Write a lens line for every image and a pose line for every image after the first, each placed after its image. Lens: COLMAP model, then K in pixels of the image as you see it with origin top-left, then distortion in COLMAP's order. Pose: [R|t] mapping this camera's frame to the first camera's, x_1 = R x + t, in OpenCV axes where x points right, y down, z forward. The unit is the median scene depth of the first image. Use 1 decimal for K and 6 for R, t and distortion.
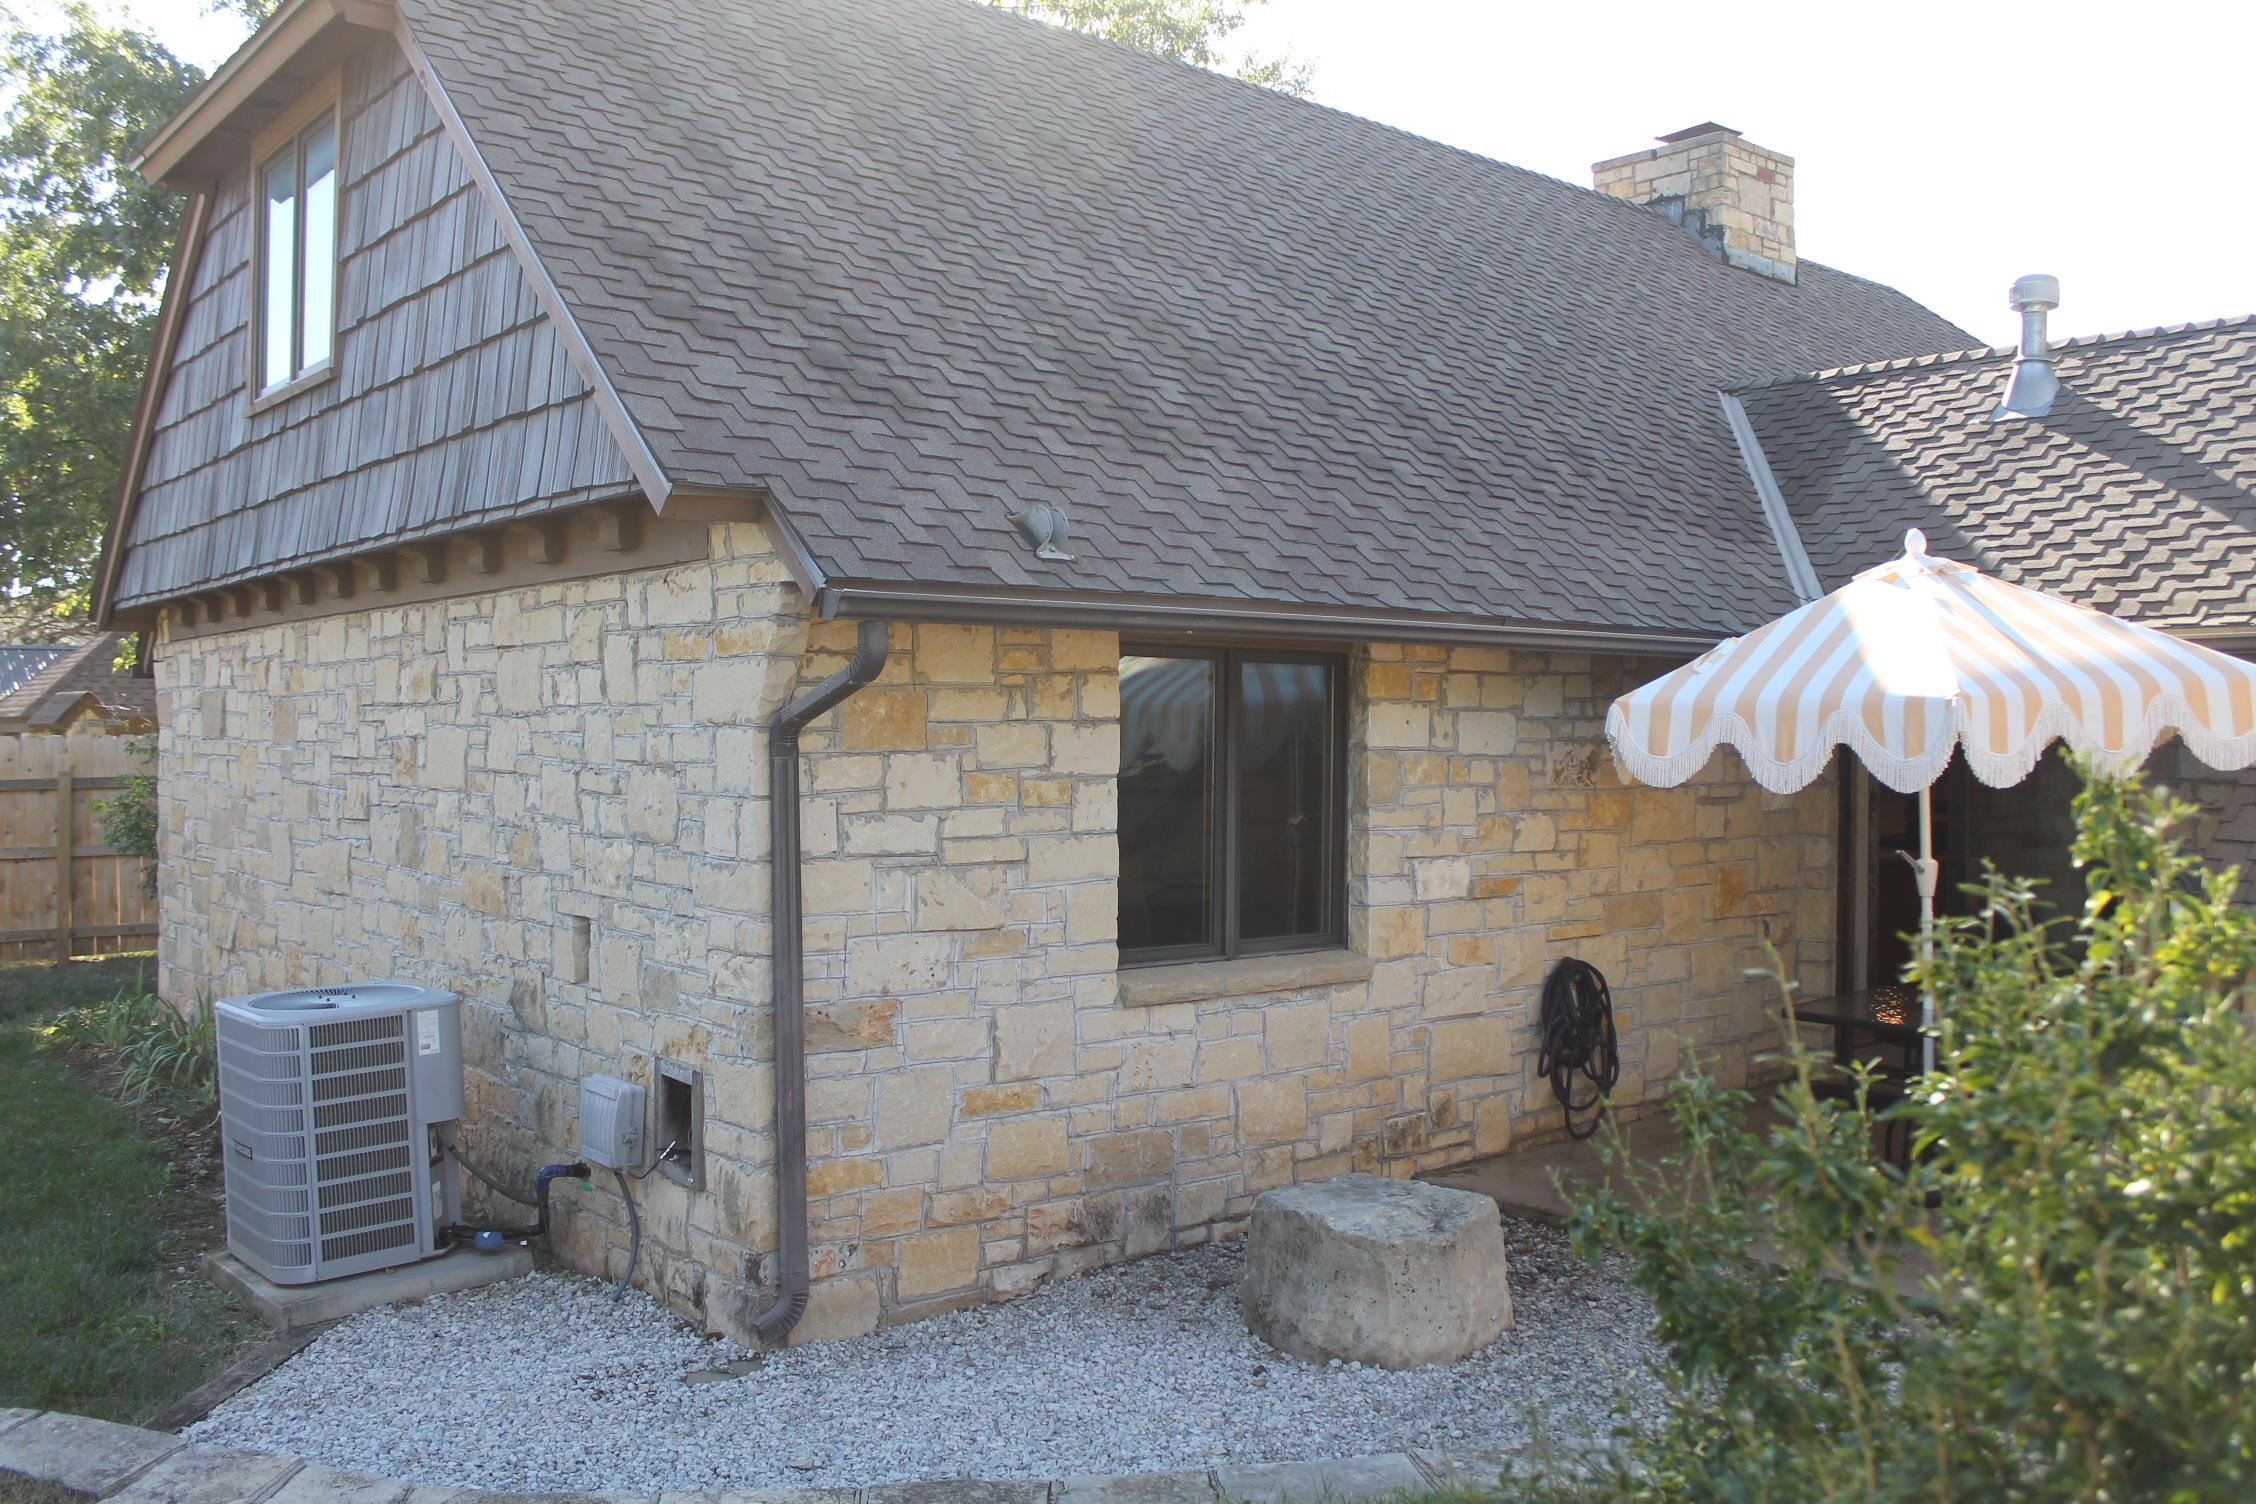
lens RADIAL K [[1937.7, 0, 1128.0], [0, 1937.7, 752.0], [0, 0, 1]] dist [-0.168289, 0.139075]
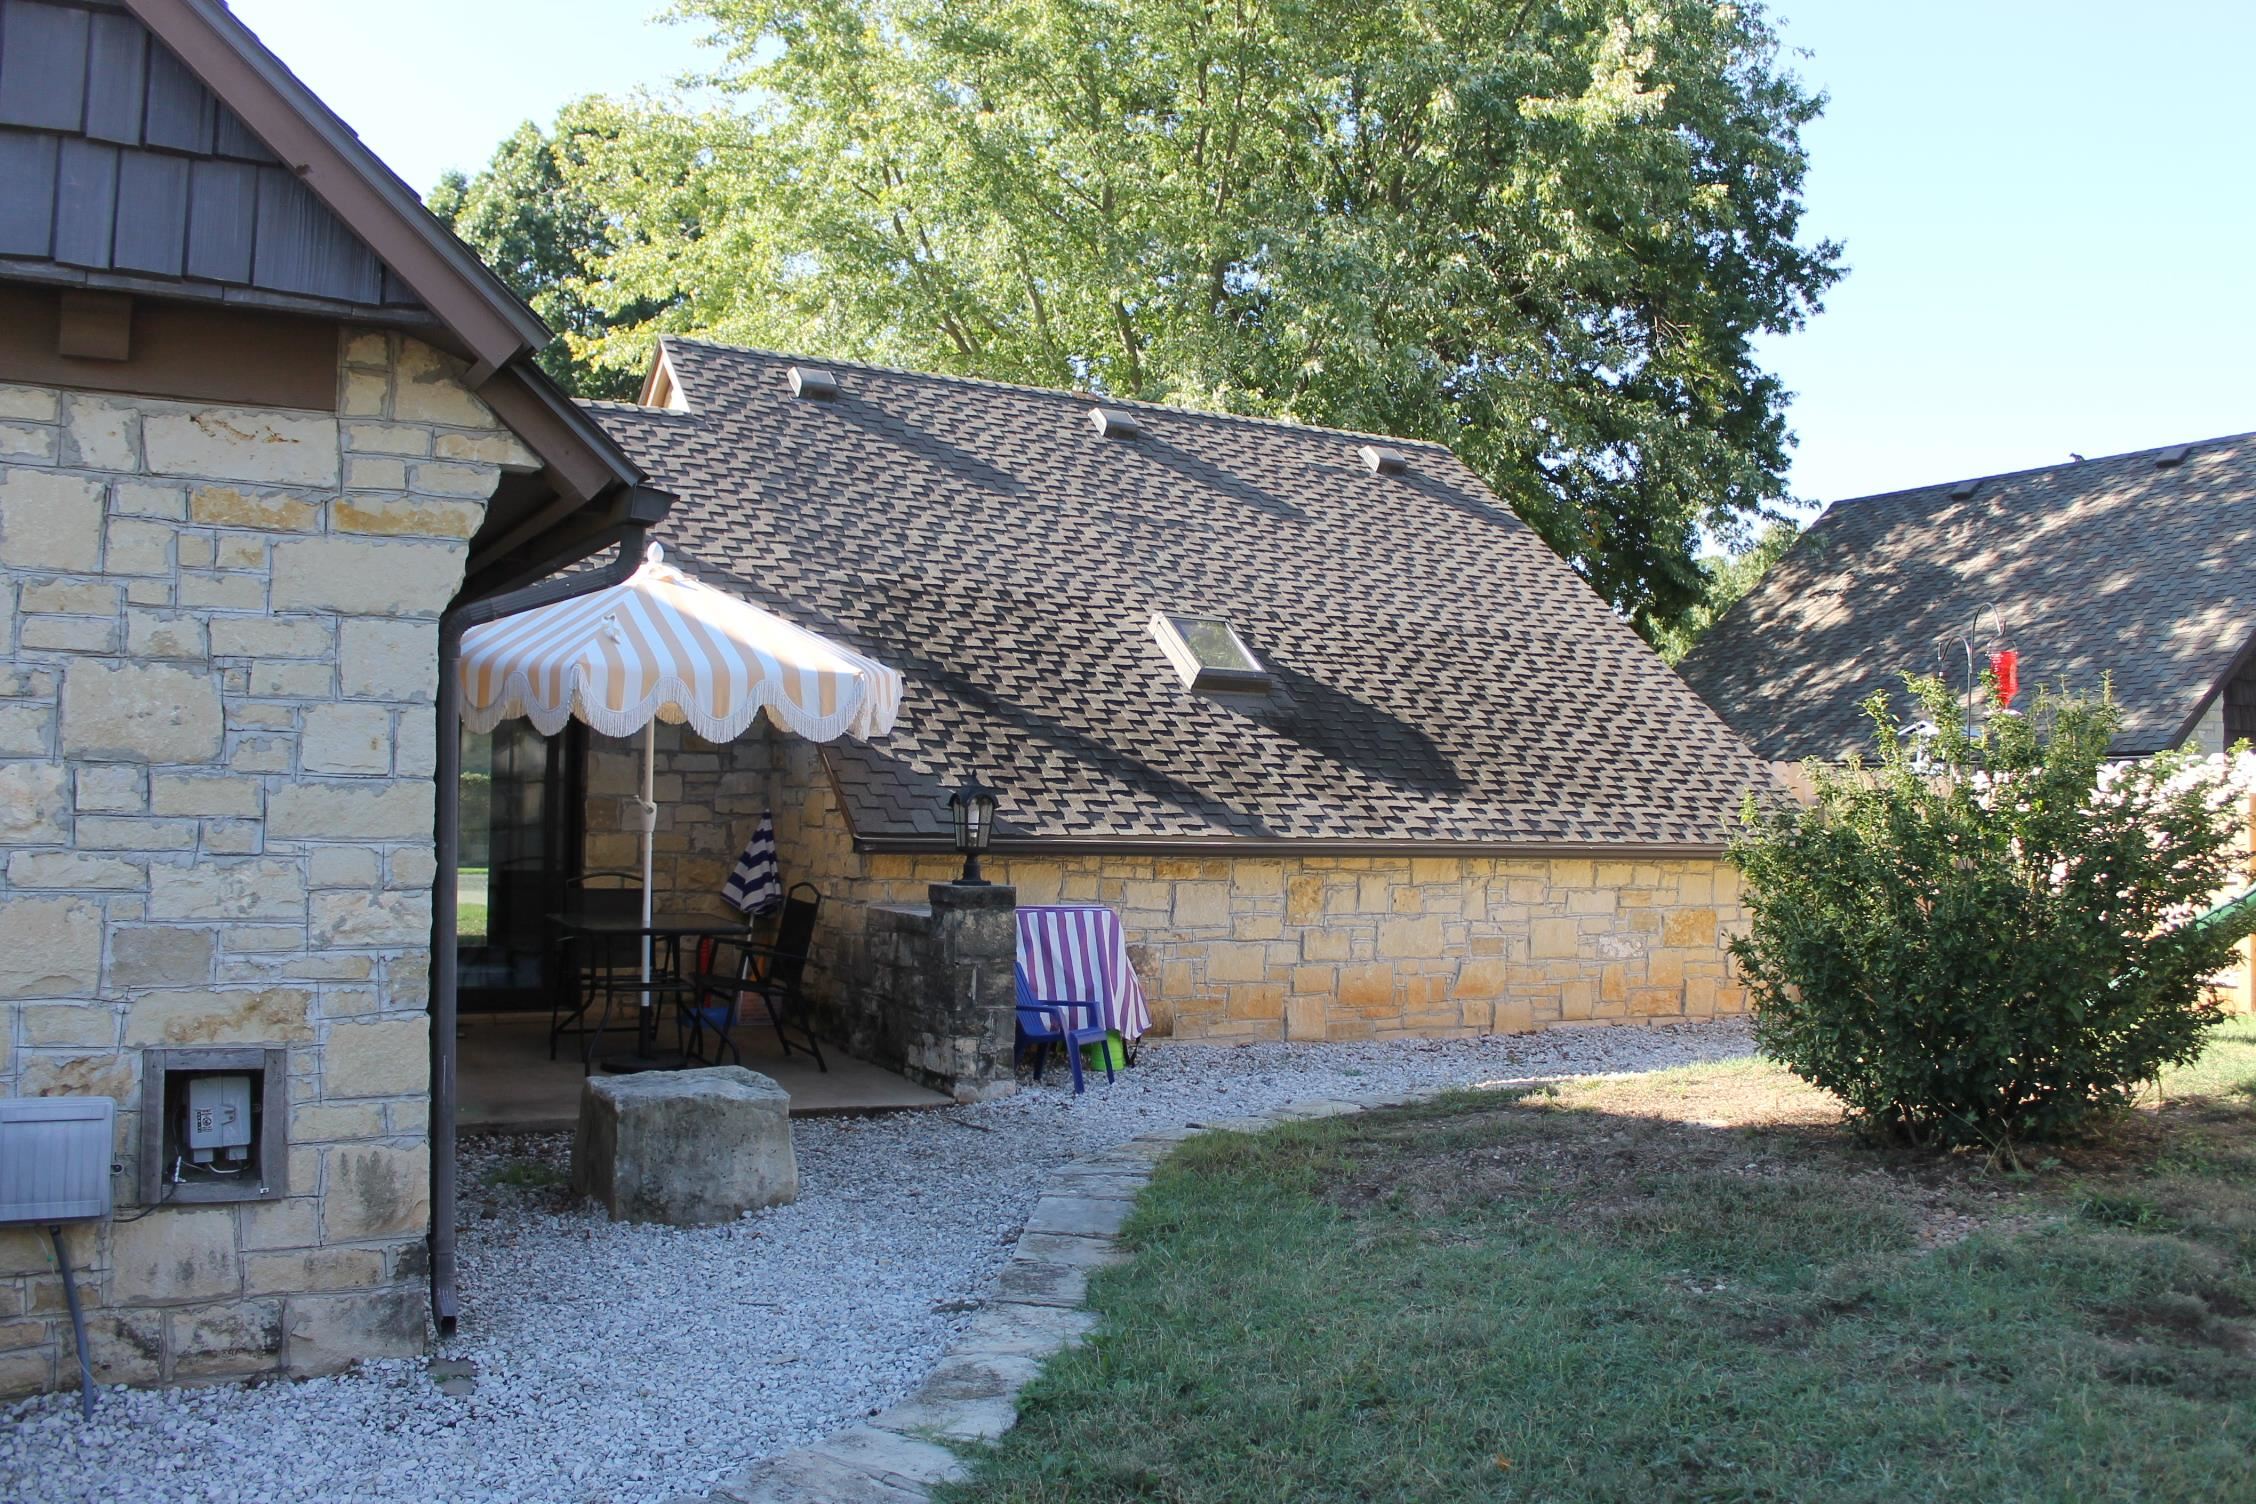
lens RADIAL K [[1937.7, 0, 1128.0], [0, 1937.7, 752.0], [0, 0, 1]] dist [-0.168289, 0.139075]
pose [[0.200274, 0.024657, 0.979430, -0.902645], [-0.007291, 0.999693, -0.023677, 0.059191], [-0.979713, -0.002399, 0.200393, 0.491328]]
